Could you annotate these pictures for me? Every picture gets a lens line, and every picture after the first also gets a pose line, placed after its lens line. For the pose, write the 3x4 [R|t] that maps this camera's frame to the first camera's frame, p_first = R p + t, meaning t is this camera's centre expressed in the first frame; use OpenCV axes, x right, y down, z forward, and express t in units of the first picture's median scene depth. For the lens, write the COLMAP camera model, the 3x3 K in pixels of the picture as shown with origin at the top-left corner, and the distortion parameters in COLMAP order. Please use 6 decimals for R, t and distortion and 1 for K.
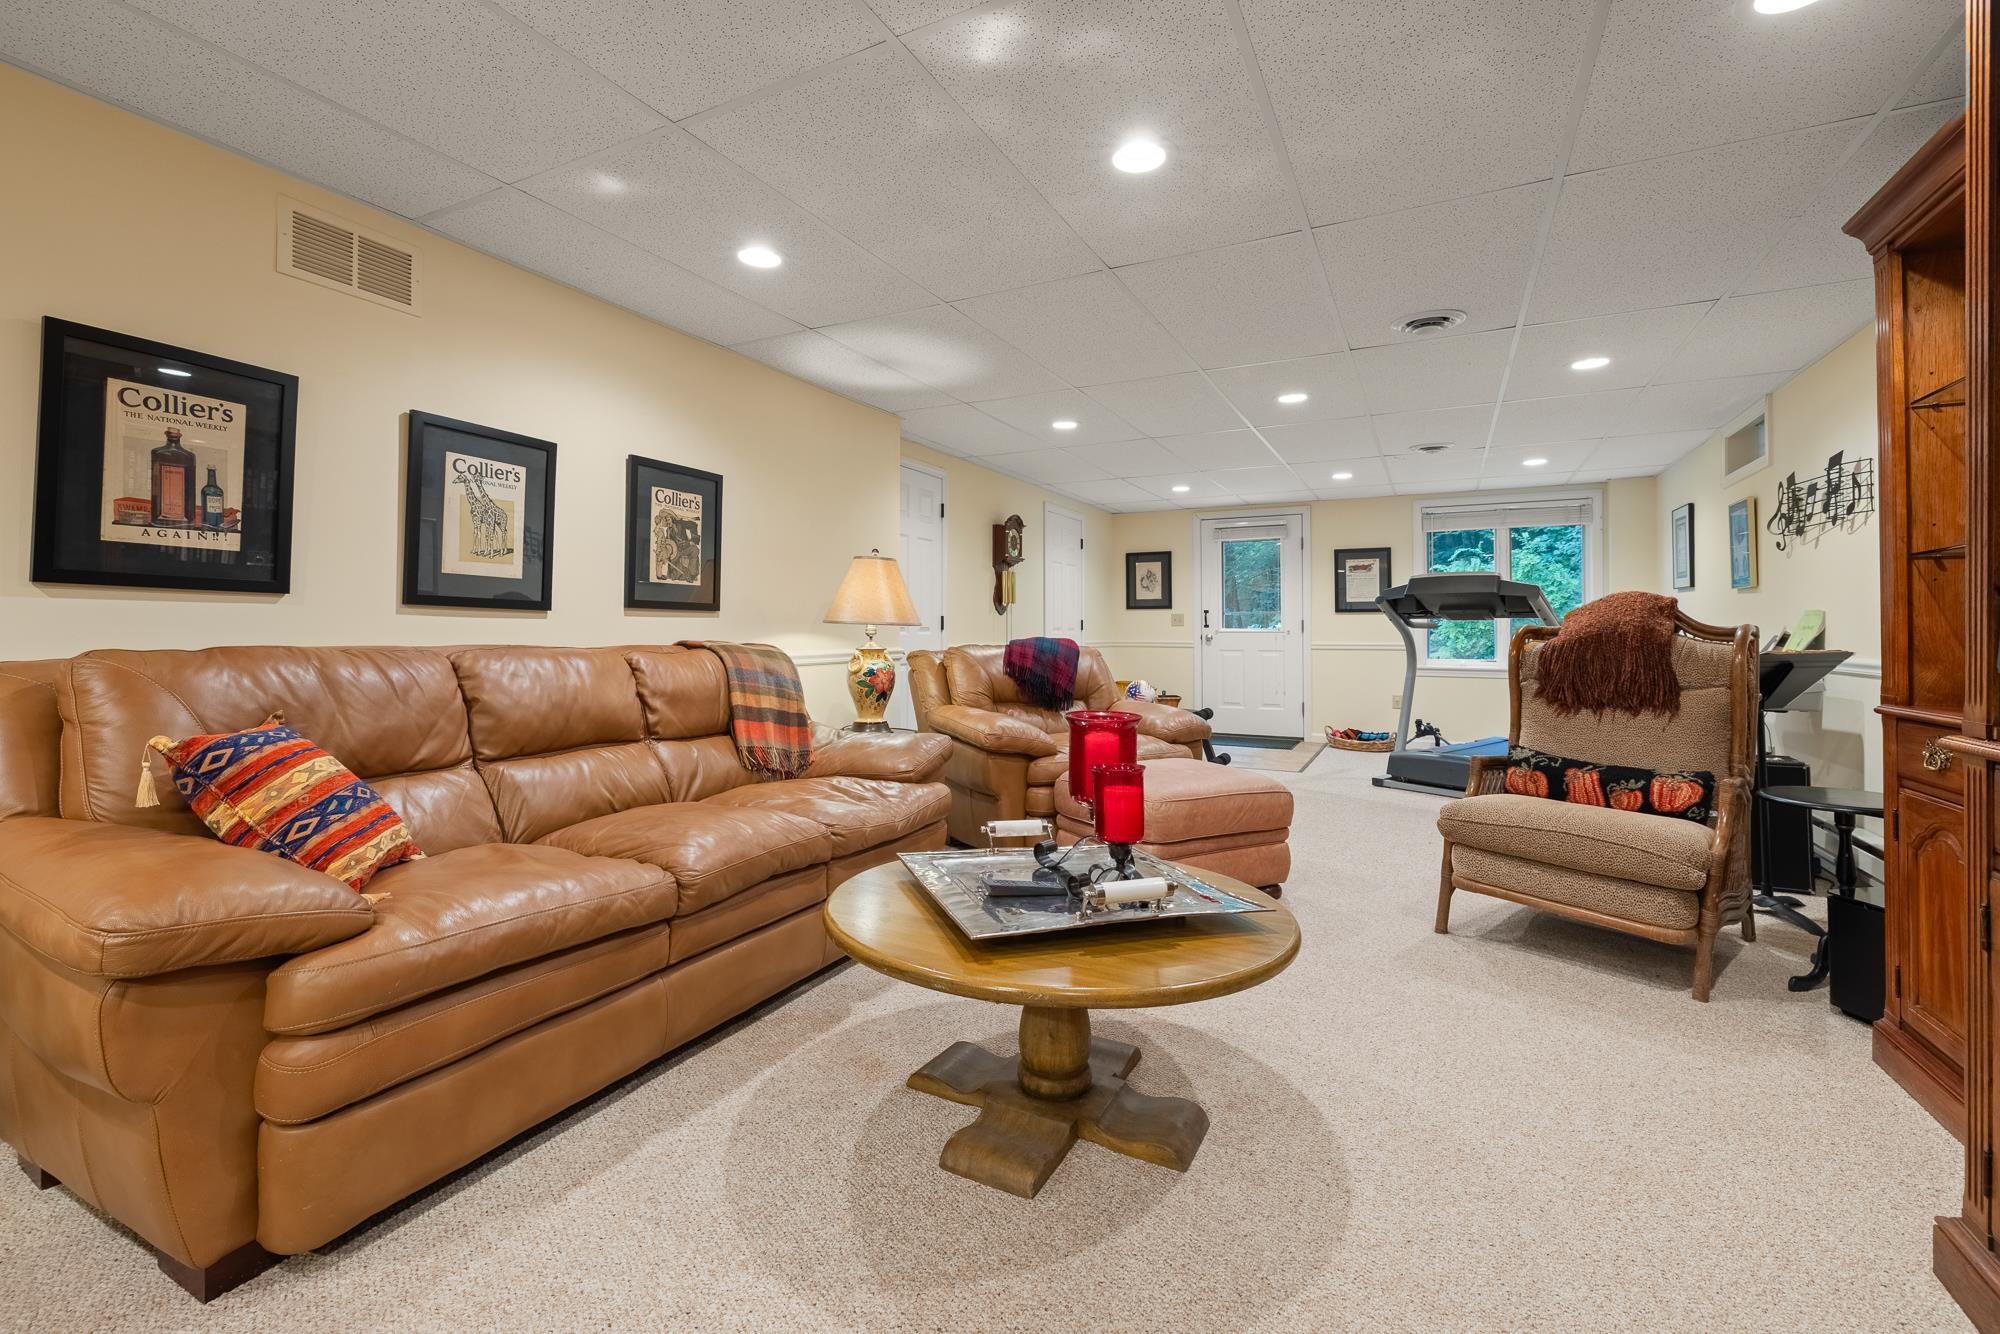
lens RADIAL K [[849.2, 0, 1001.6], [0, 849.2, 610.3], [0, 0, 1]] dist [0.001594, 0.000149]
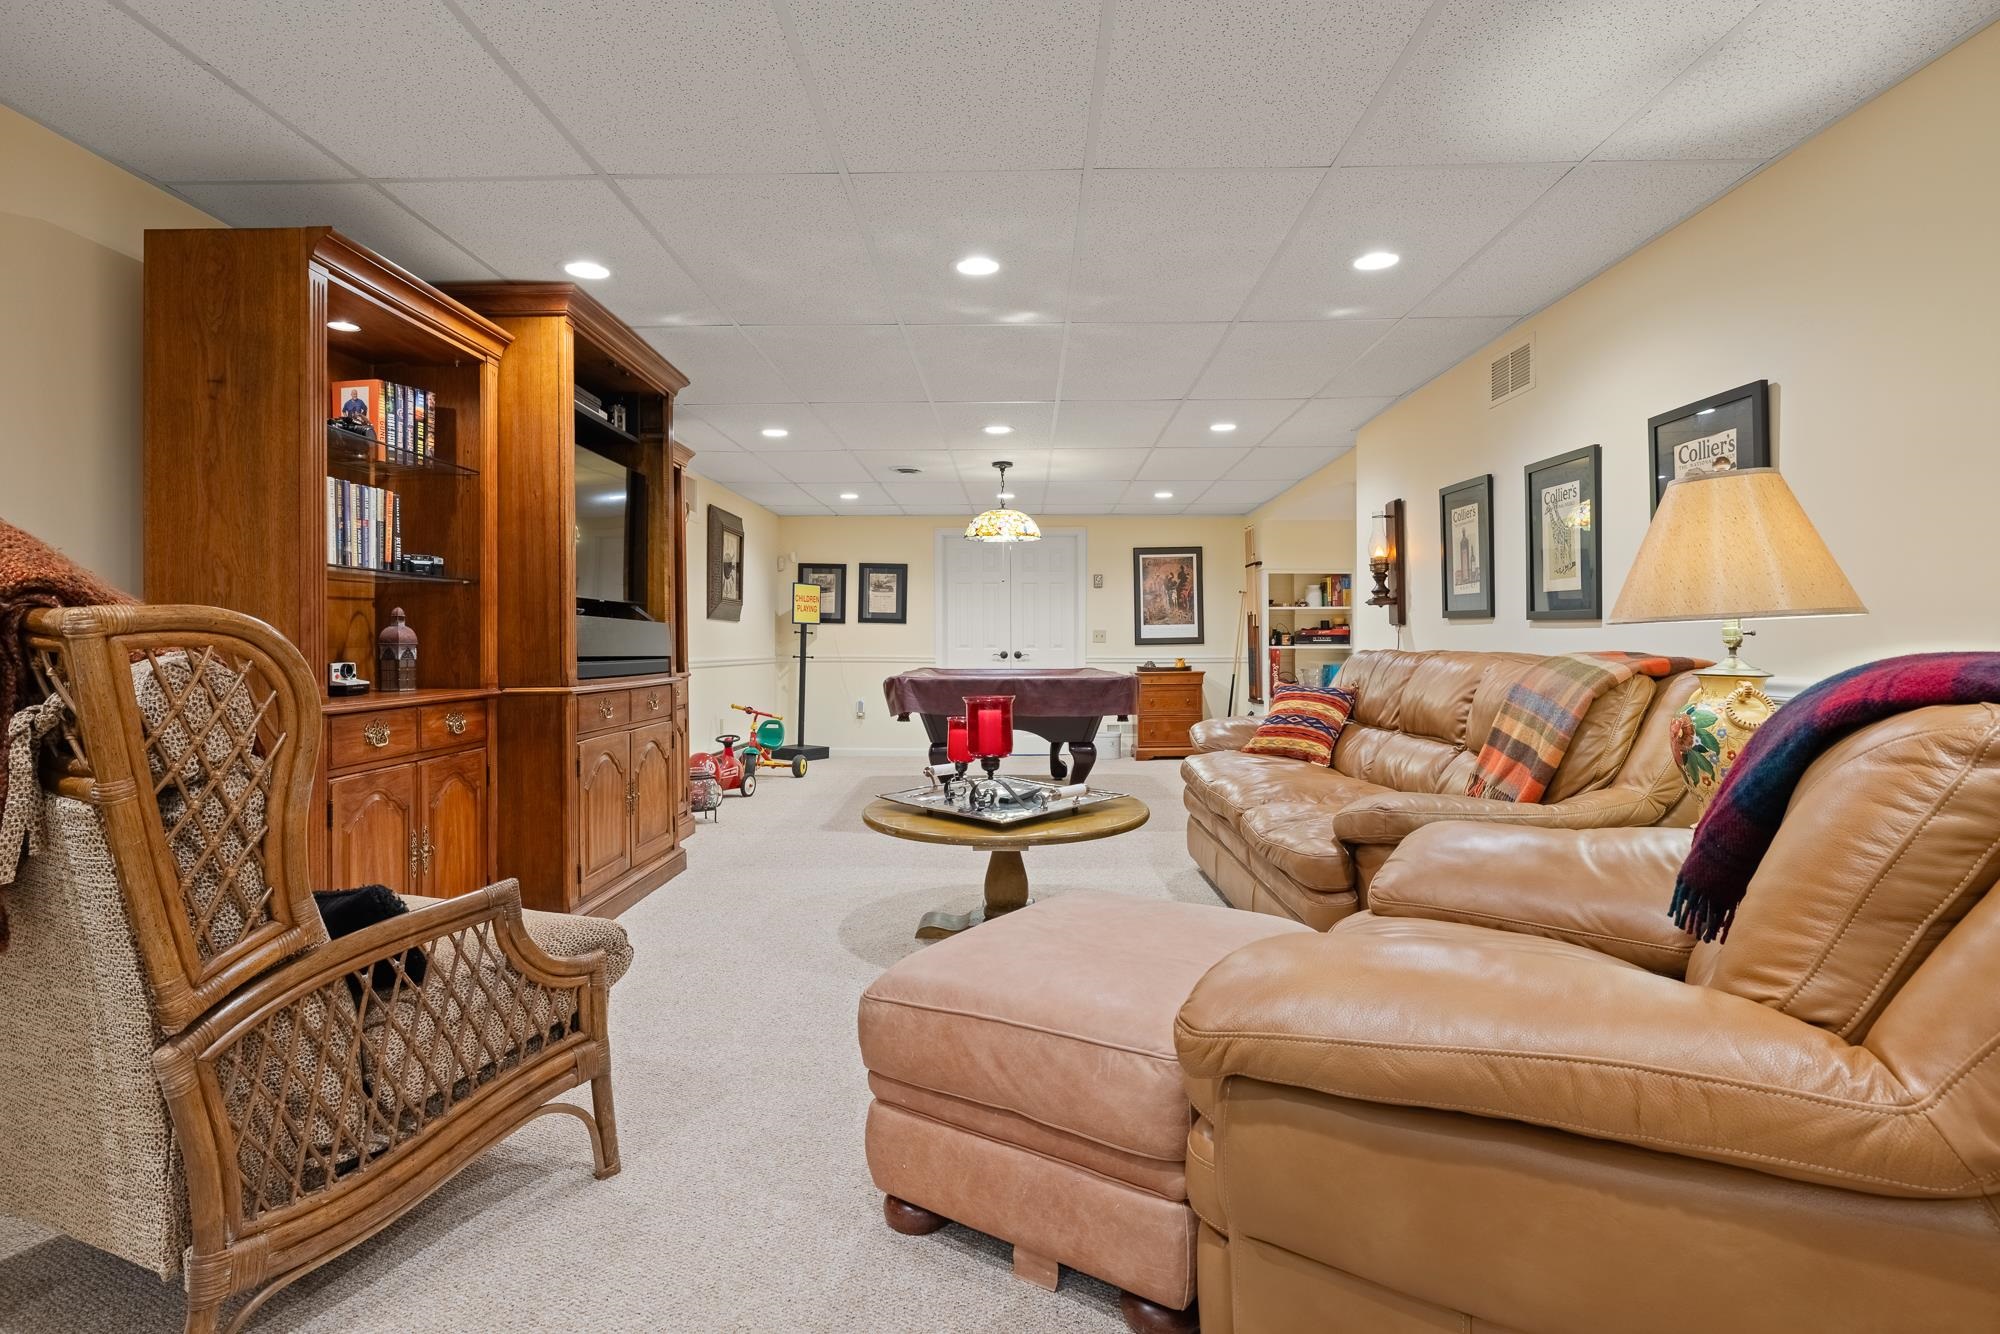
lens RADIAL K [[1025.6, 0, 1000.0], [0, 1025.6, 667.0], [0, 0, 1]] dist [0.000152, 0.000011]
pose [[-0.896628, 0.004217, -0.442765, 0.503979], [0.009907, 0.999895, -0.010539, 0.050552], [0.442675, -0.013836, -0.896576, 1.477073]]
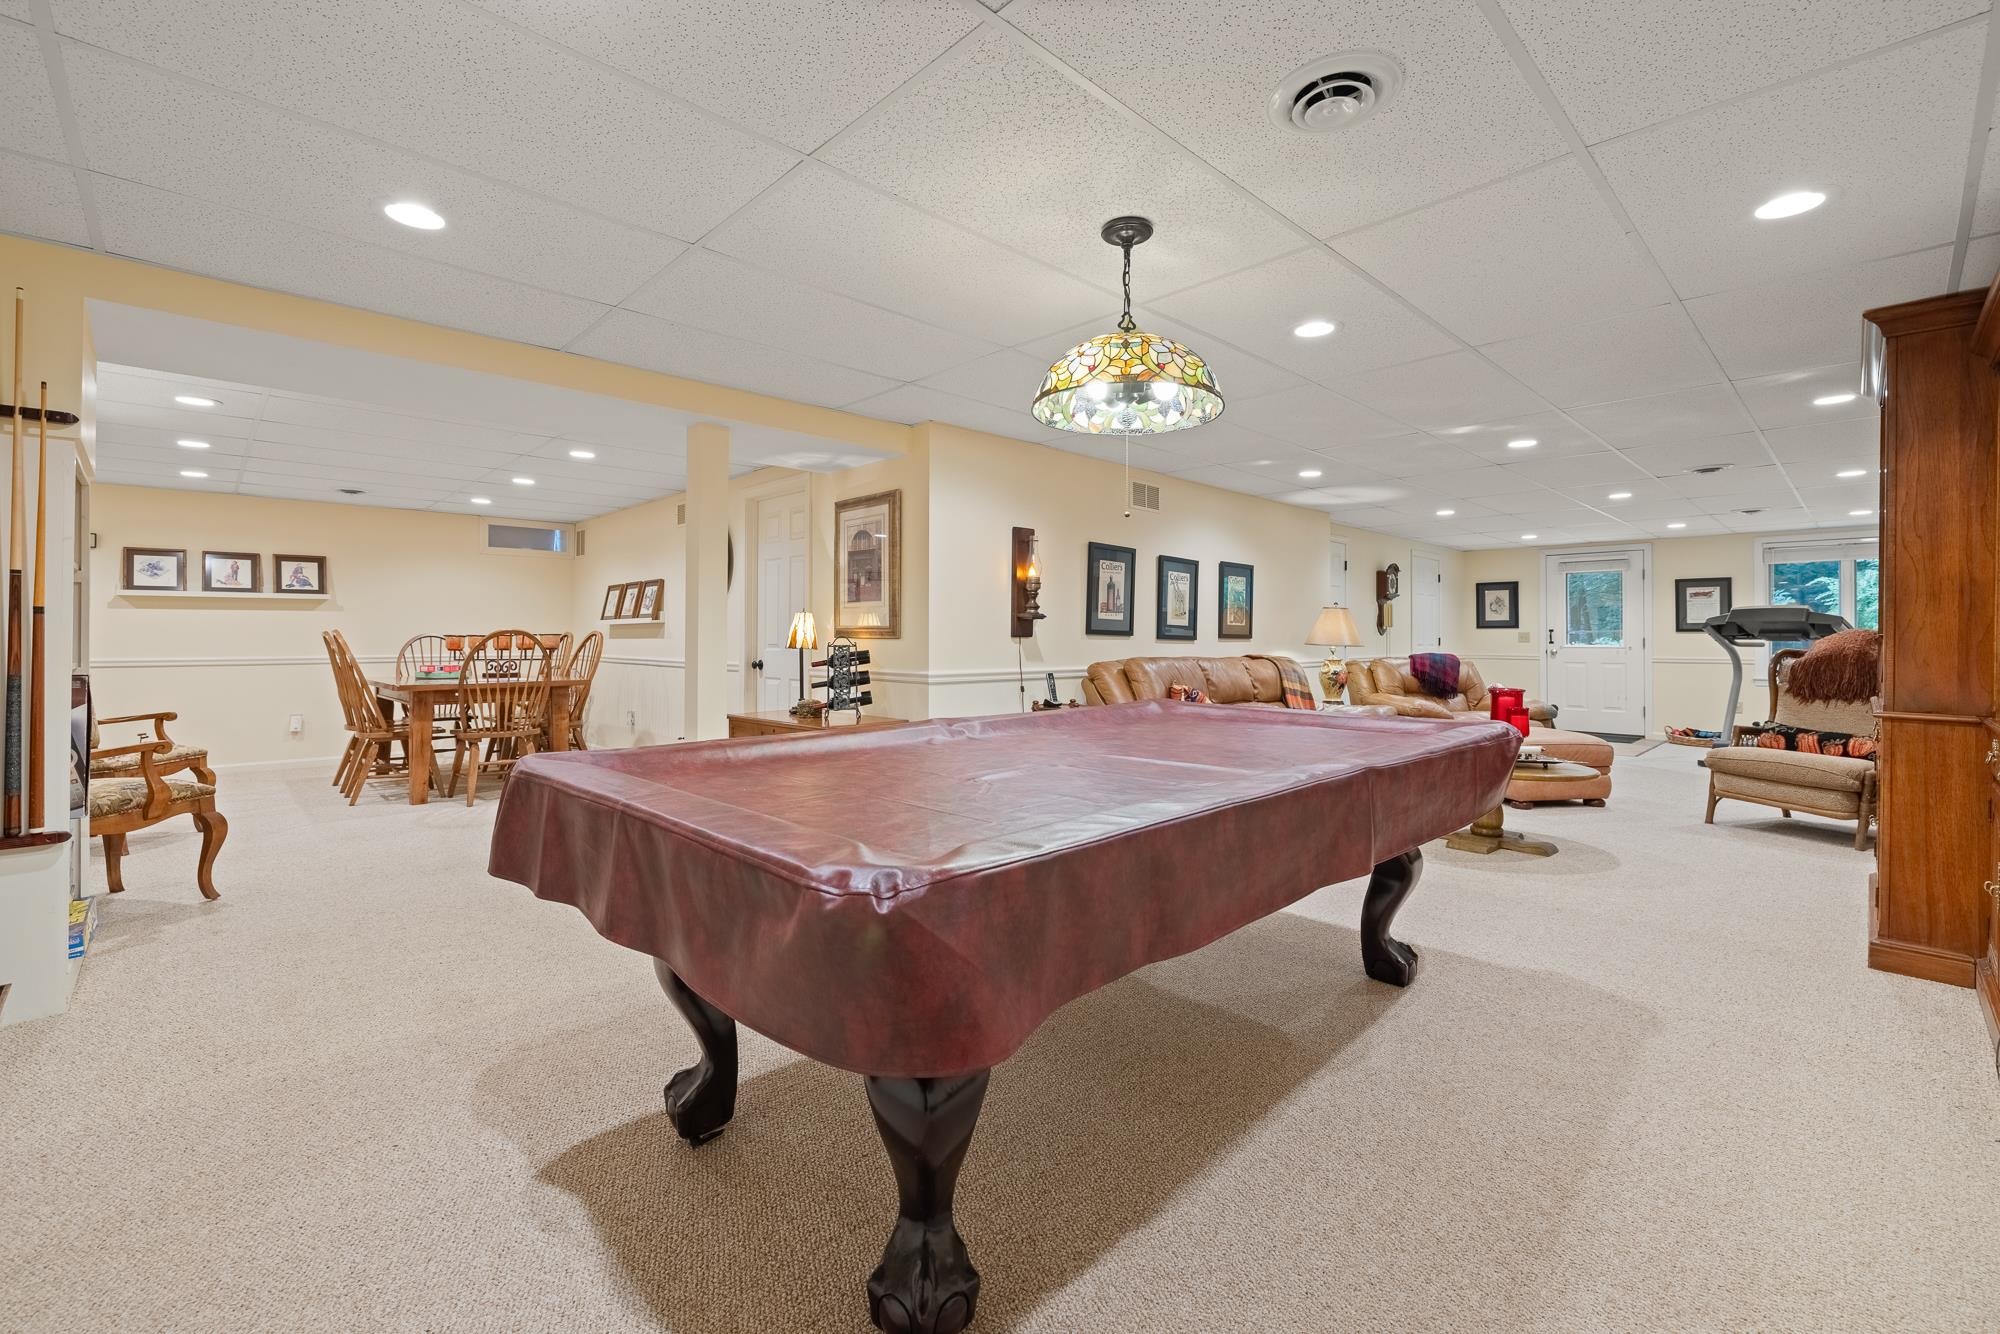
lens RADIAL K [[853.4, 0, 1003.6], [0, 853.4, 630.1], [0, 0, 1]] dist [0.000958, 0.000038]
pose [[0.946116, -0.001816, -0.323824, -0.249917], [0.006179, 0.999903, 0.012445, -0.045772], [0.323770, -0.013775, 0.946035, -0.976368]]
